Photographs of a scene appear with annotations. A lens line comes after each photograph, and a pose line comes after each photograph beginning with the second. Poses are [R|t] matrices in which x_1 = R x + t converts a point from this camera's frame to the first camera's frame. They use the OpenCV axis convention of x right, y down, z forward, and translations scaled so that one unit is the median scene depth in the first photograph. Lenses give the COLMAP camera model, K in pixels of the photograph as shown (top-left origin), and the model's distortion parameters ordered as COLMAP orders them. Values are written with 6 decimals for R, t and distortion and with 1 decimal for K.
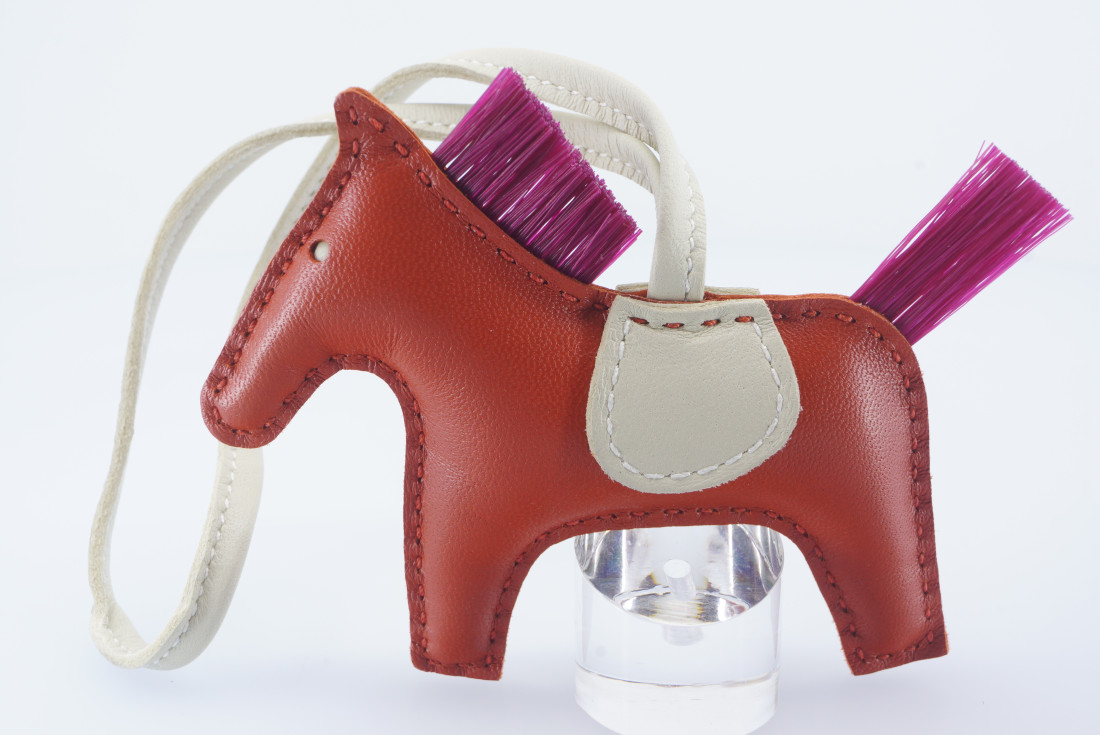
lens RADIAL K [[1625.9, 0, 560.3], [0, 1625.9, 367.0], [0, 0, 1]] dist [-0.103641, 0.000000]
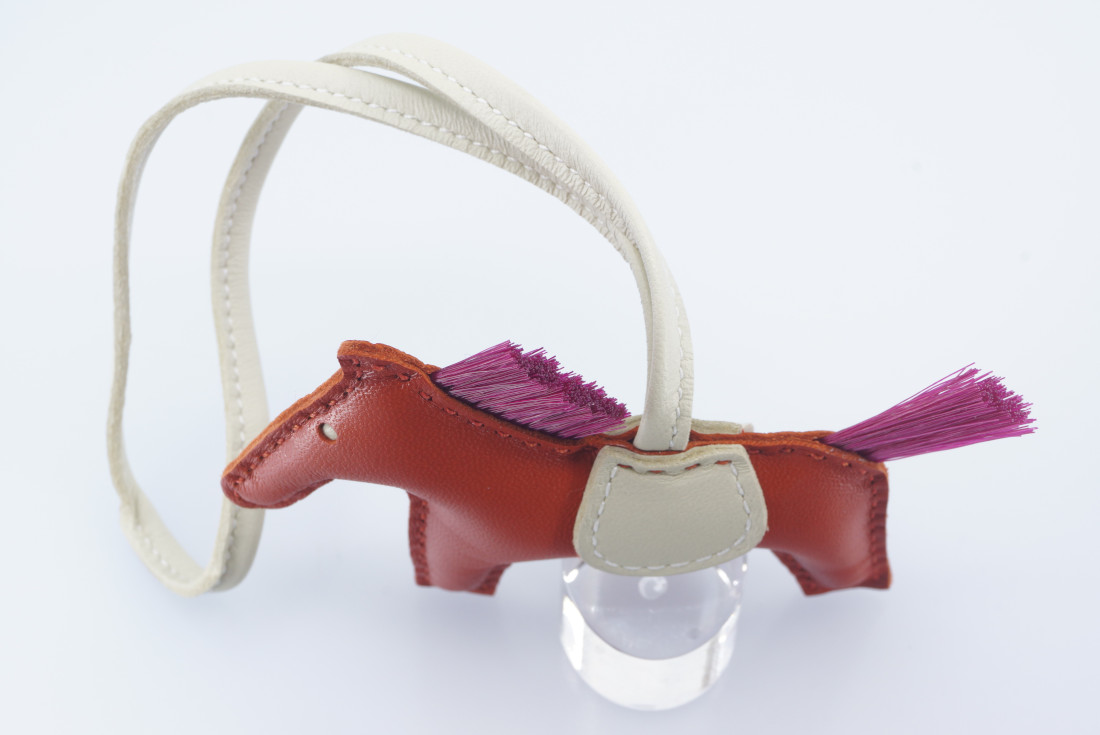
lens RADIAL K [[2189.8, 0, 542.6], [0, 2189.8, 367.9], [0, 0, 1]] dist [-0.002445, 0.000000]
pose [[0.999833, 0.017449, 0.005501, -0.015681], [-0.016516, 0.731456, 0.681689, -1.071252], [0.007871, -0.681666, 0.731621, -0.024385]]
